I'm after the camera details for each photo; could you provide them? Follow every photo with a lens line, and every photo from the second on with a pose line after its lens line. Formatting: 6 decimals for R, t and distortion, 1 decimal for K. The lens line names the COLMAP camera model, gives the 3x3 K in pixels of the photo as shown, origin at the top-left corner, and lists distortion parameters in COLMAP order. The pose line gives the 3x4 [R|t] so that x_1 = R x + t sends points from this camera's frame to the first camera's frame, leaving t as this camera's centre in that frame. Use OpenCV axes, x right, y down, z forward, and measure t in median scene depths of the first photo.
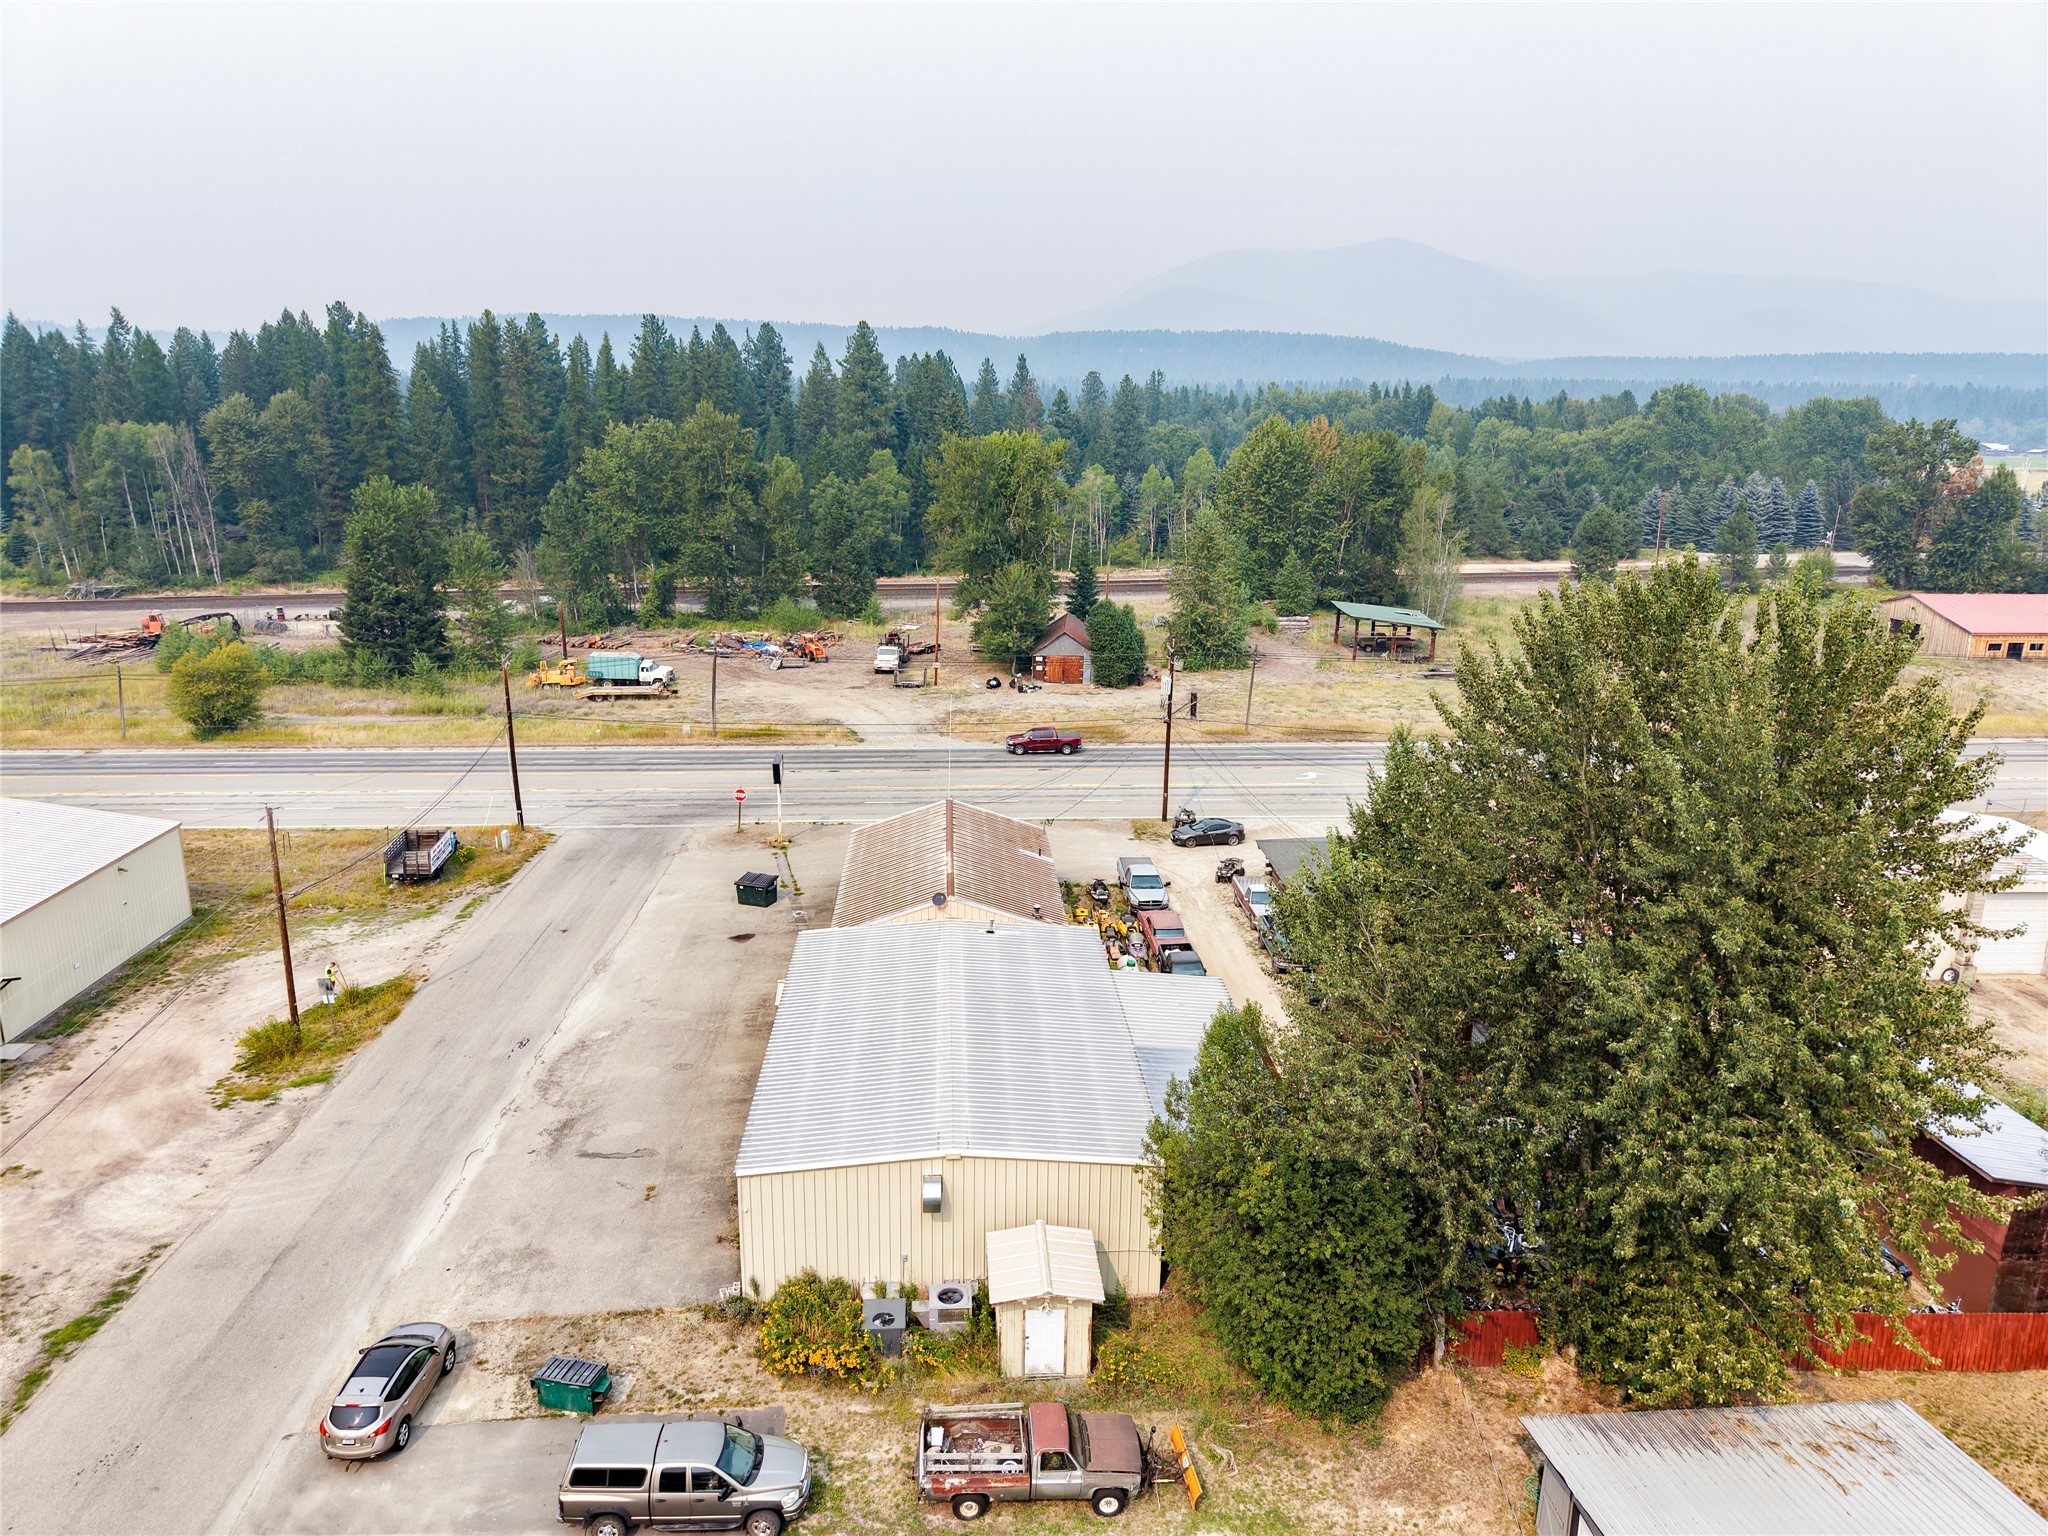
lens RADIAL K [[1374.7, 0, 1023.2], [0, 1374.7, 740.9], [0, 0, 1]] dist [0.018406, -0.014749]
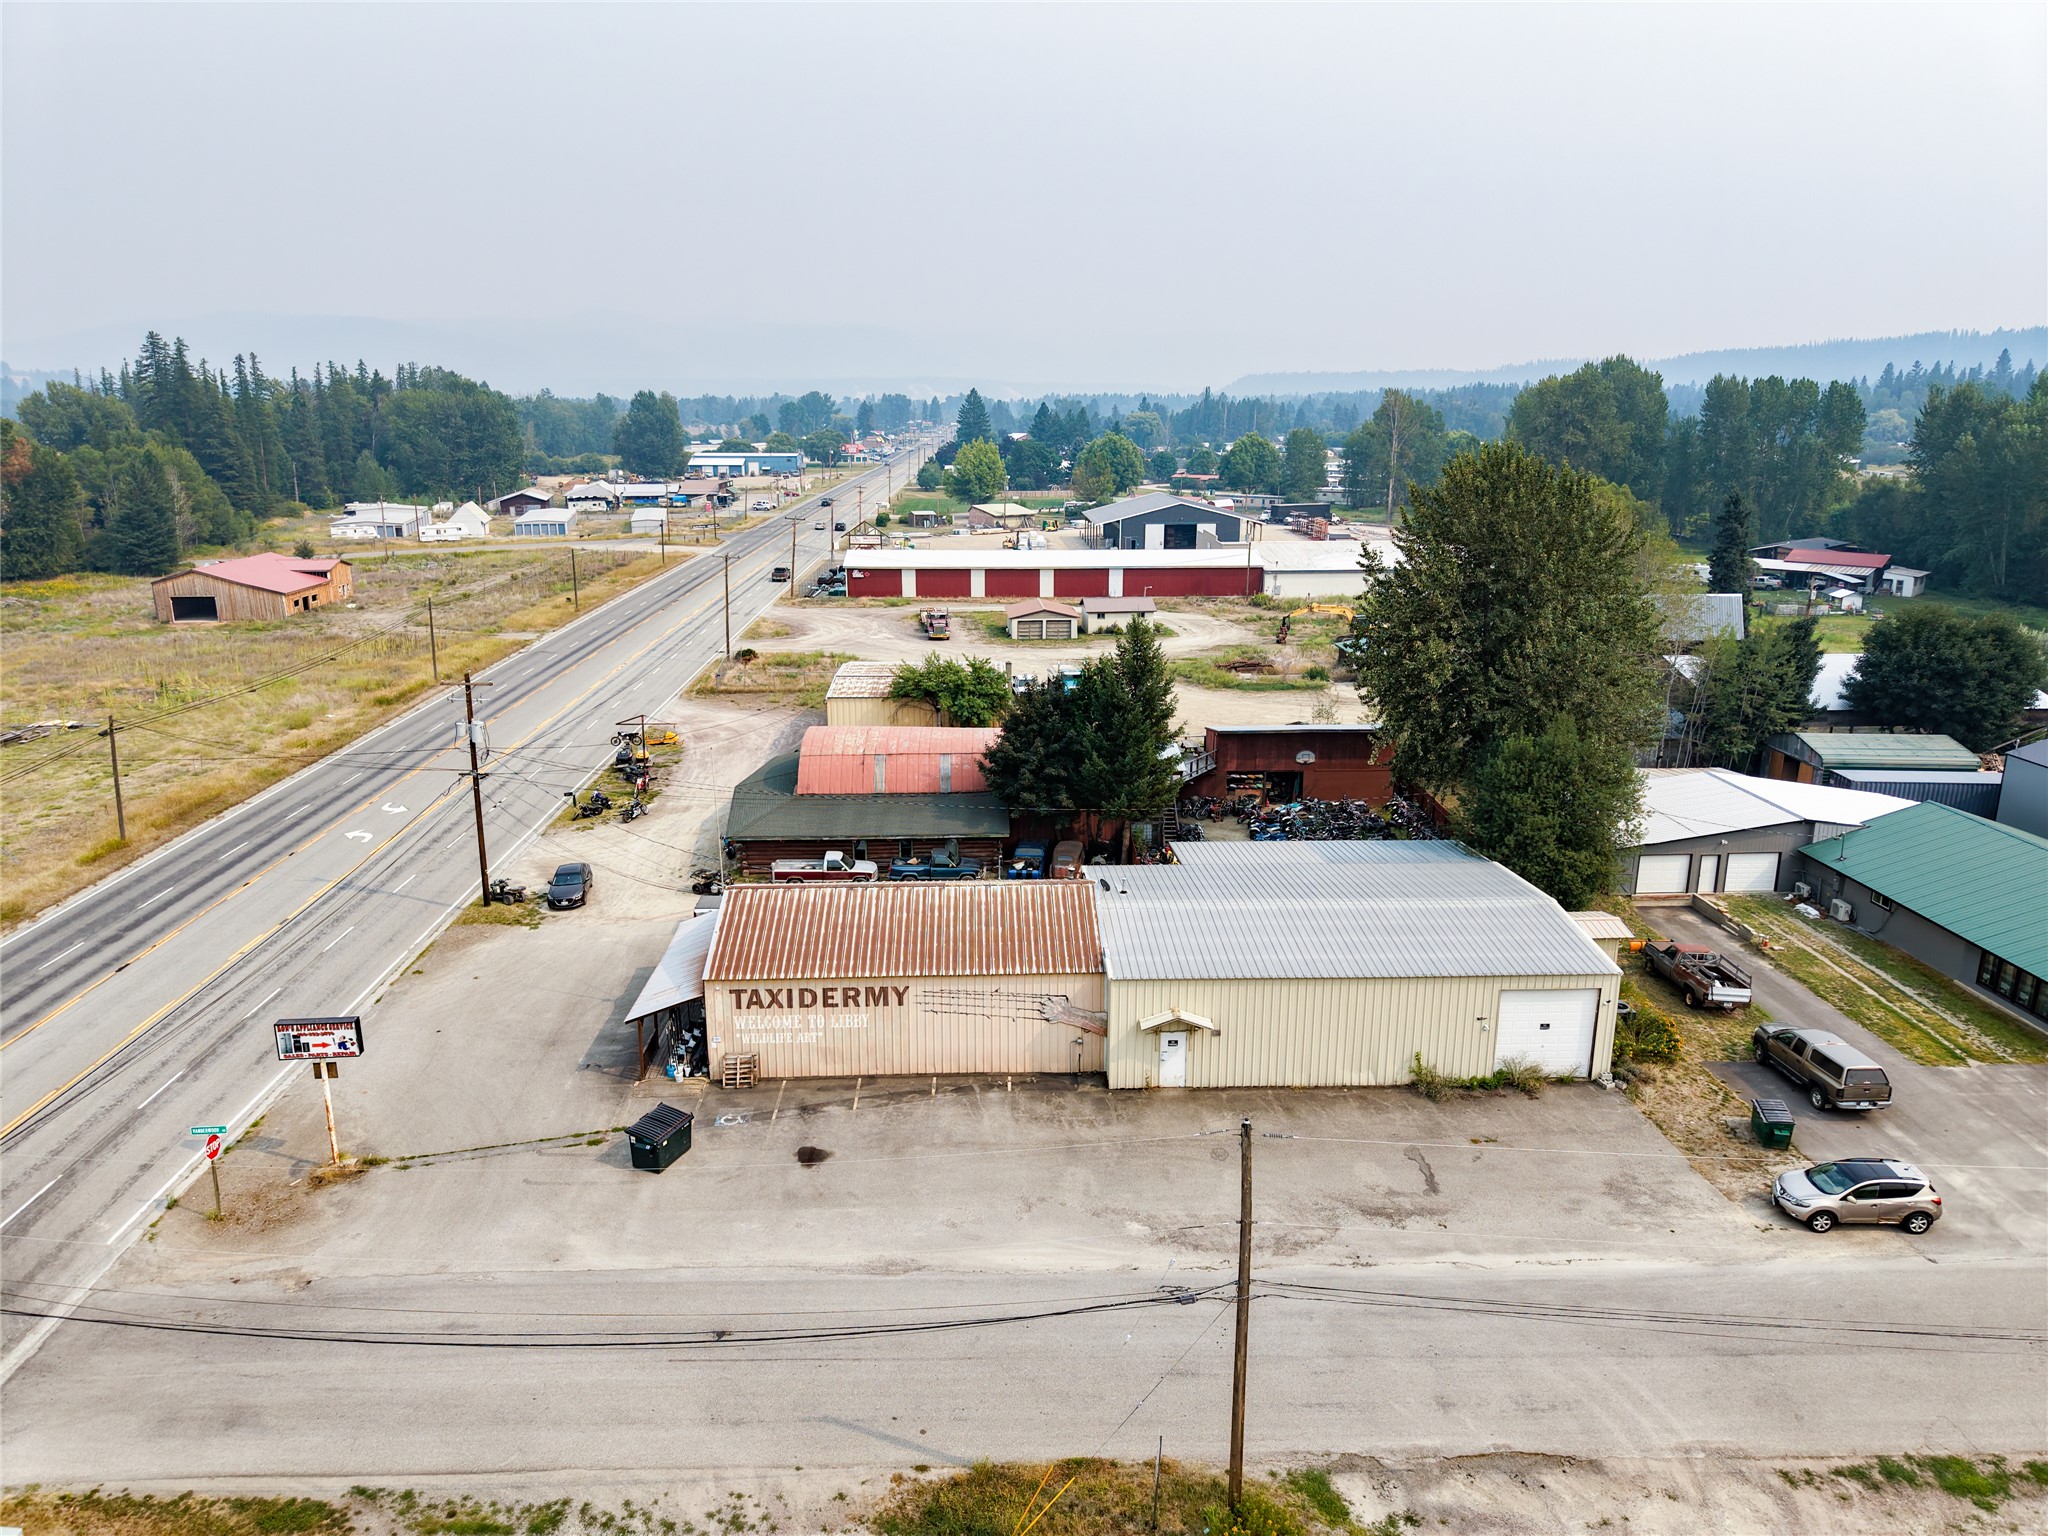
lens RADIAL K [[1374.7, 0, 1023.2], [0, 1374.7, 740.9], [0, 0, 1]] dist [0.018406, -0.014749]
pose [[0.020416, -0.246682, 0.968881, -1.363881], [0.237669, 0.942501, 0.234958, -0.307068], [-0.971132, 0.225476, 0.077870, 1.360233]]
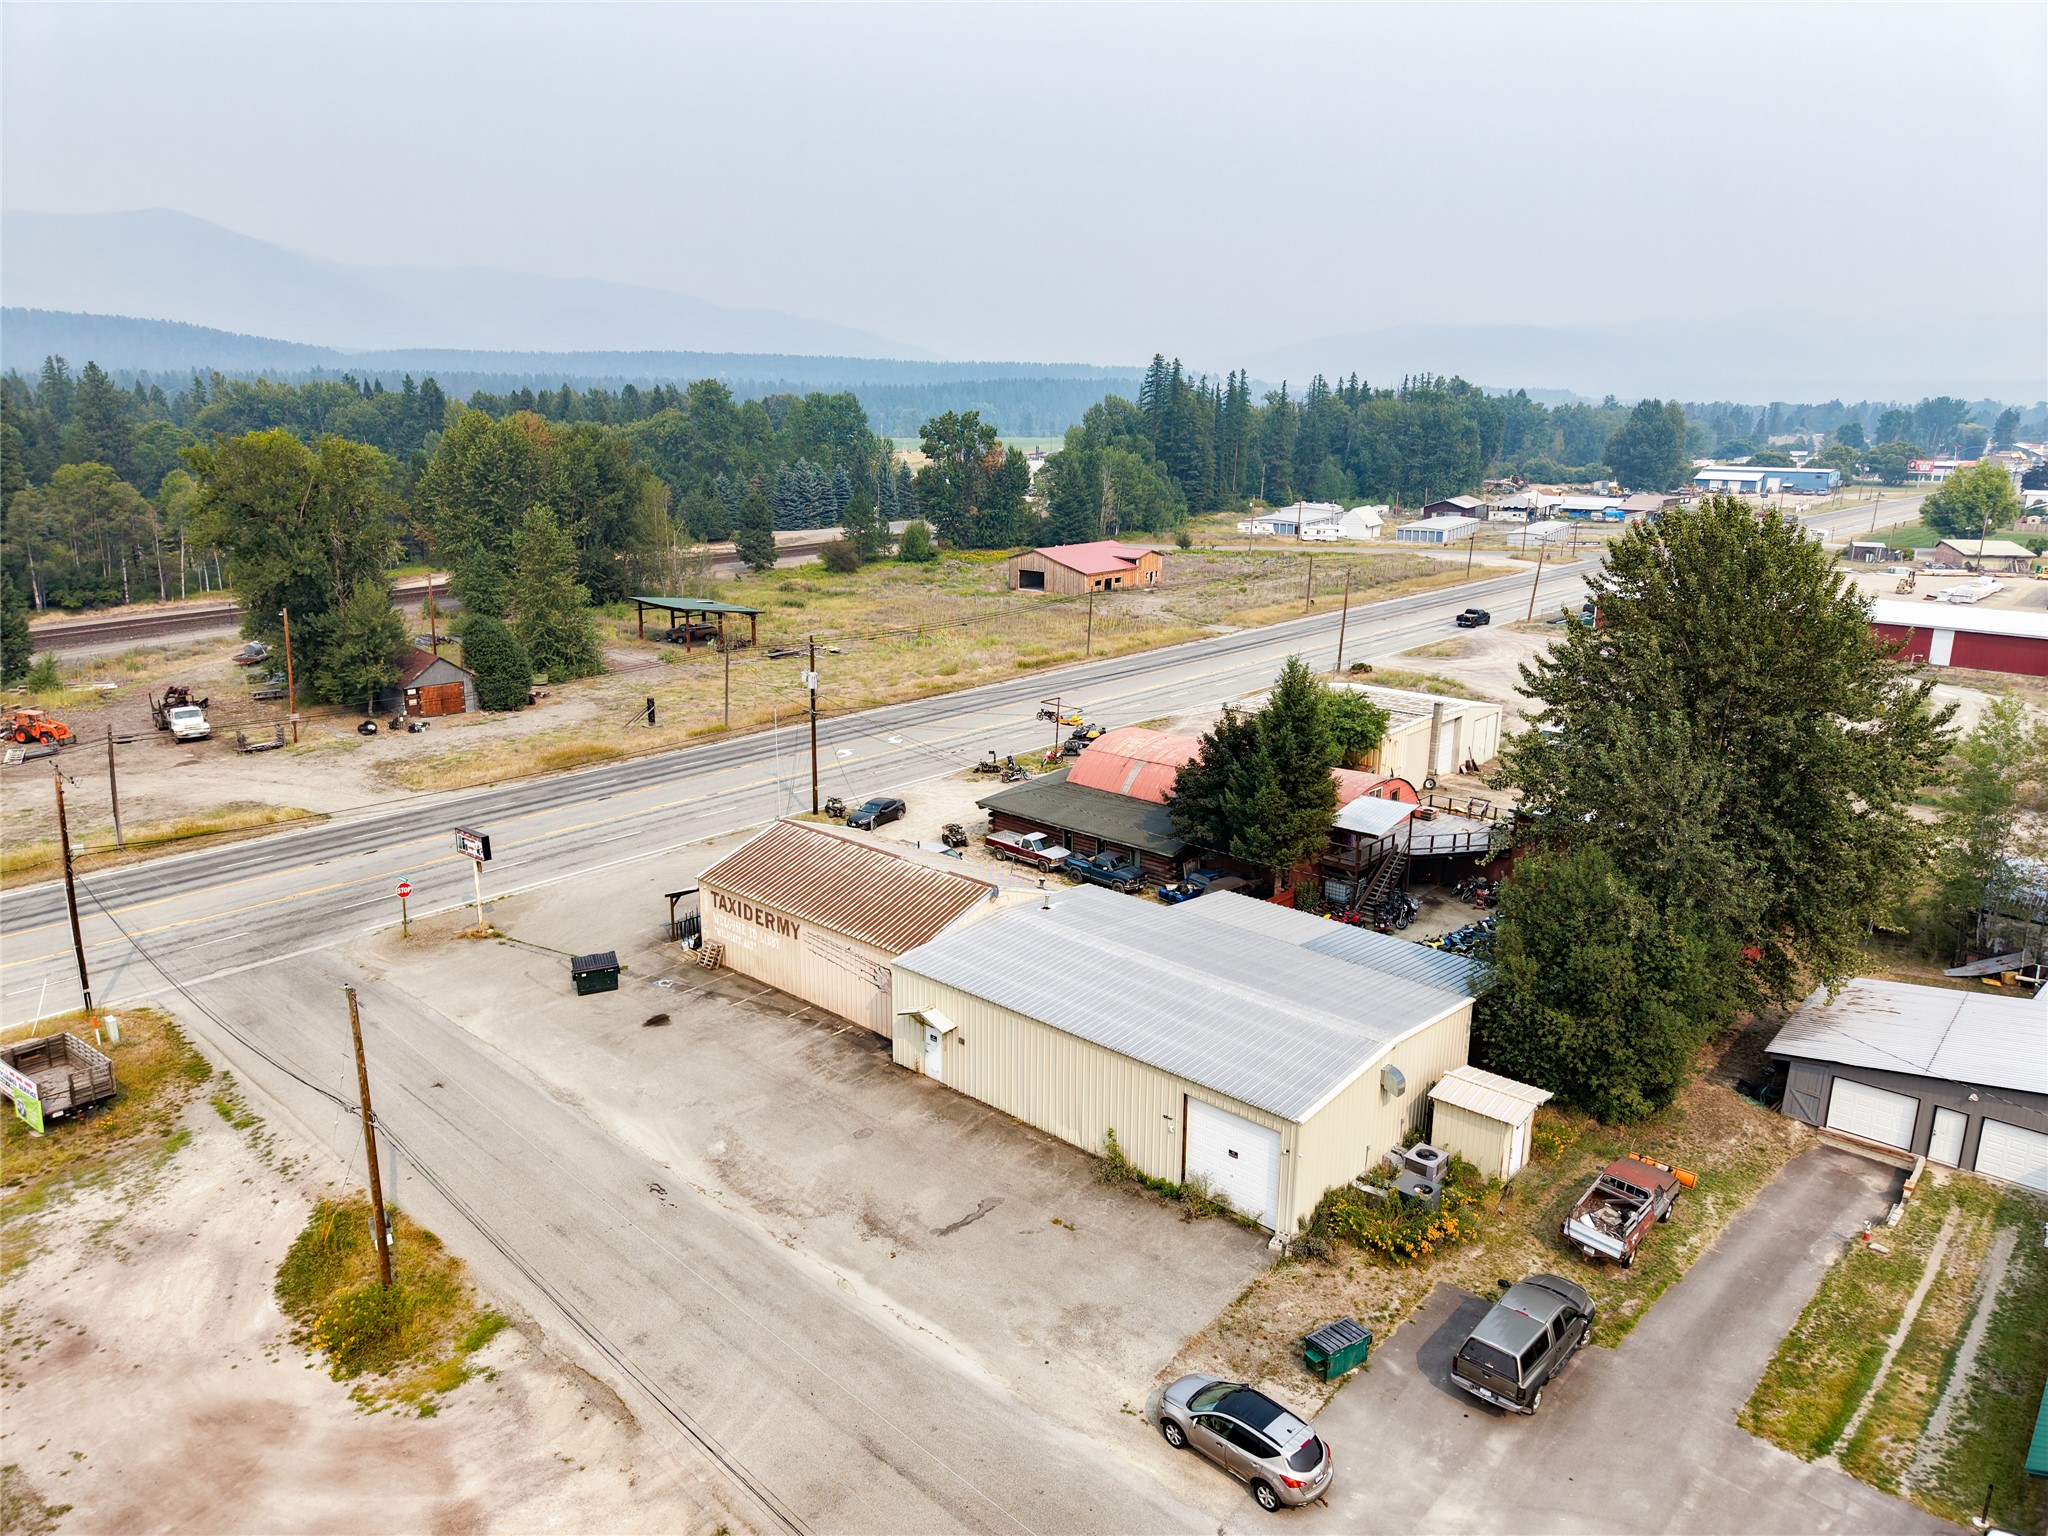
lens RADIAL K [[1374.7, 0, 1023.2], [0, 1374.7, 740.9], [0, 0, 1]] dist [0.018406, -0.014749]
pose [[0.709057, -0.172613, 0.683698, -1.024641], [0.169102, 0.982908, 0.072780, -0.091493], [-0.684574, 0.064010, 0.726127, 0.342797]]
